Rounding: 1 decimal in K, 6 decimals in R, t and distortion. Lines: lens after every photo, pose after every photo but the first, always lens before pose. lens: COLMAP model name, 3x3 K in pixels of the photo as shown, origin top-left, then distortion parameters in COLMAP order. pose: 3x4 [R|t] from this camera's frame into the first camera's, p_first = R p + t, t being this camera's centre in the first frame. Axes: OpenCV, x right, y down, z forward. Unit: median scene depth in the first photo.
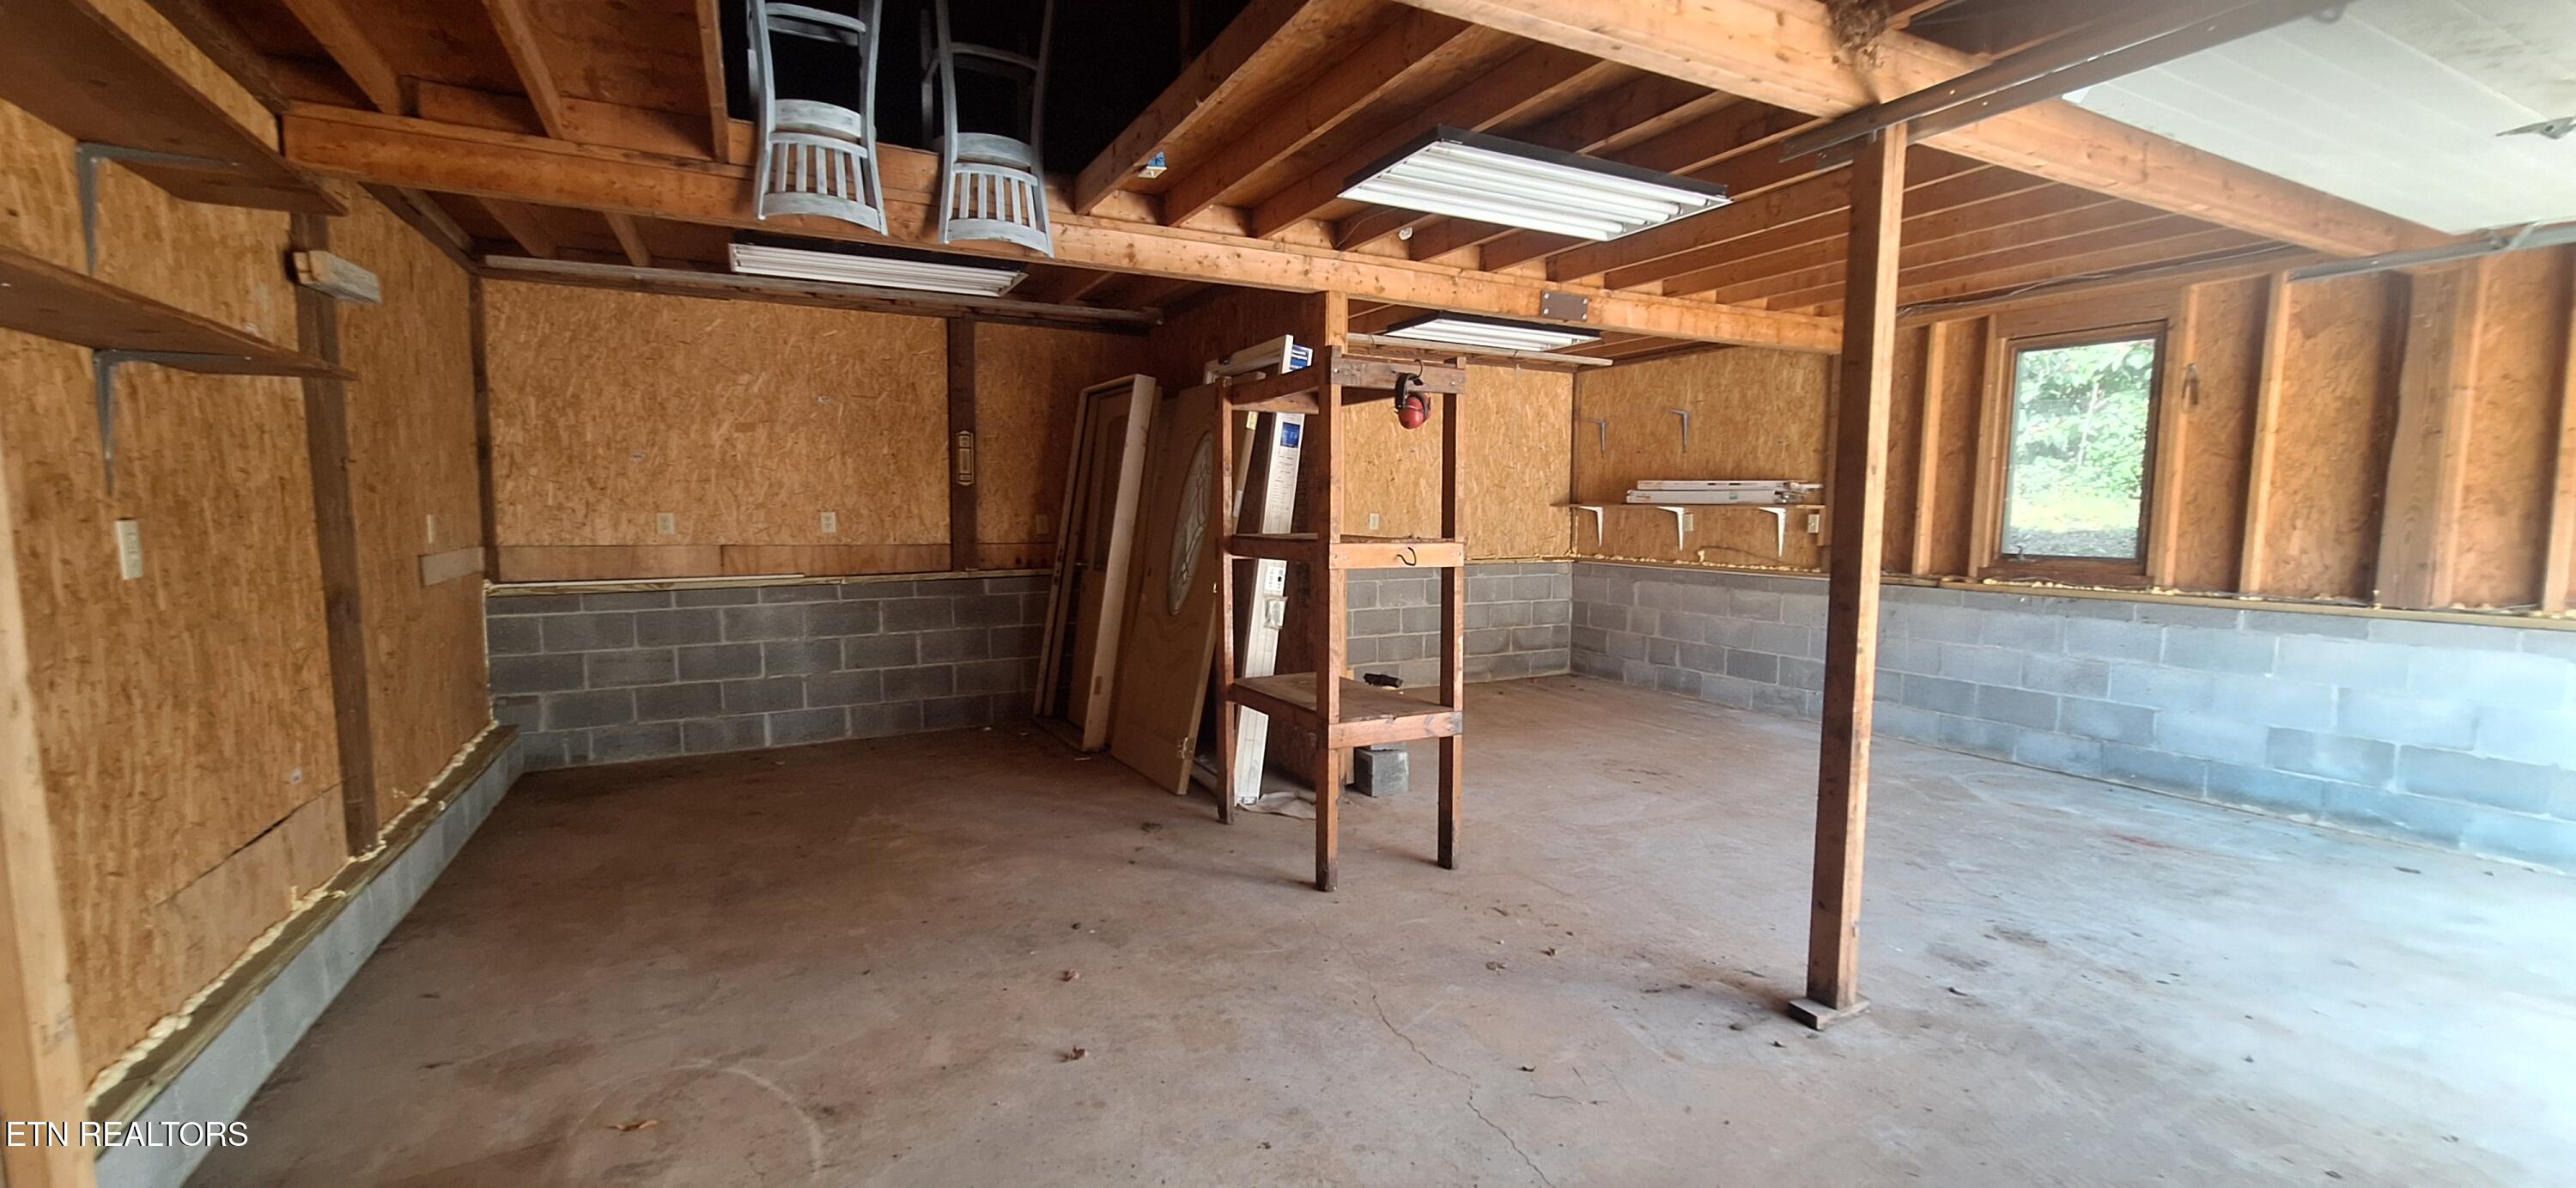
lens RADIAL K [[1041.1, 0, 1288.0], [0, 1041.1, 594.0], [0, 0, 1]] dist [-0.000239, 0.000695]
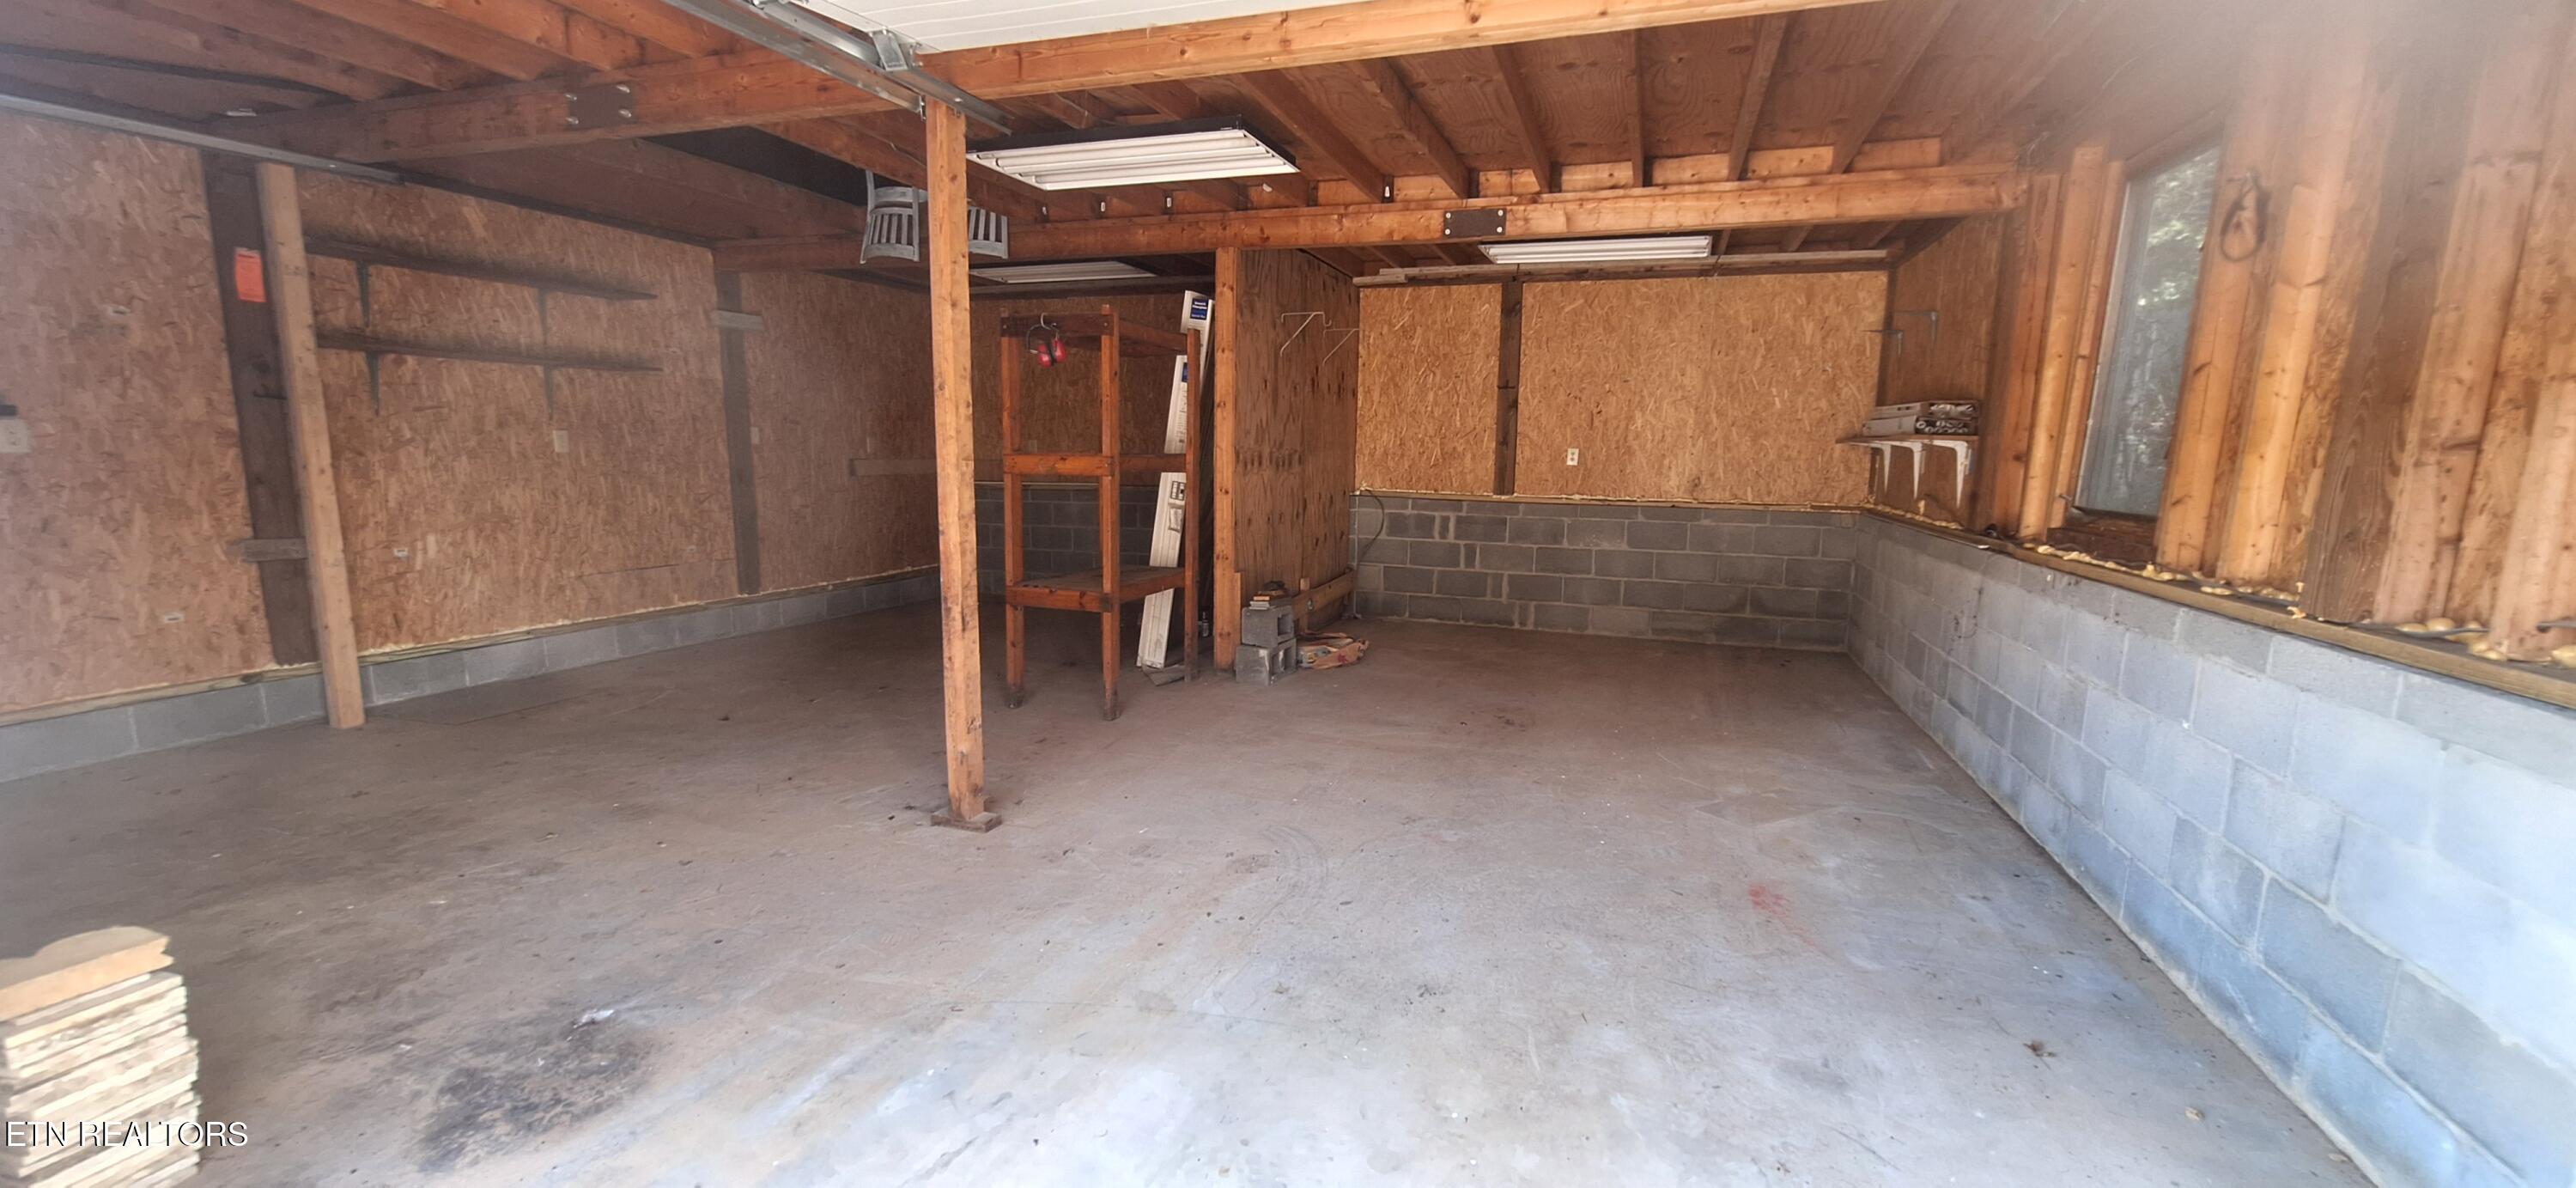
lens RADIAL K [[1041.1, 0, 1288.0], [0, 1041.1, 594.0], [0, 0, 1]] dist [-0.000239, 0.000695]
pose [[0.681489, 0.109273, -0.723624, 1.086602], [-0.073541, 0.994010, 0.080845, -0.003256], [0.728124, -0.001879, 0.685443, 0.274152]]
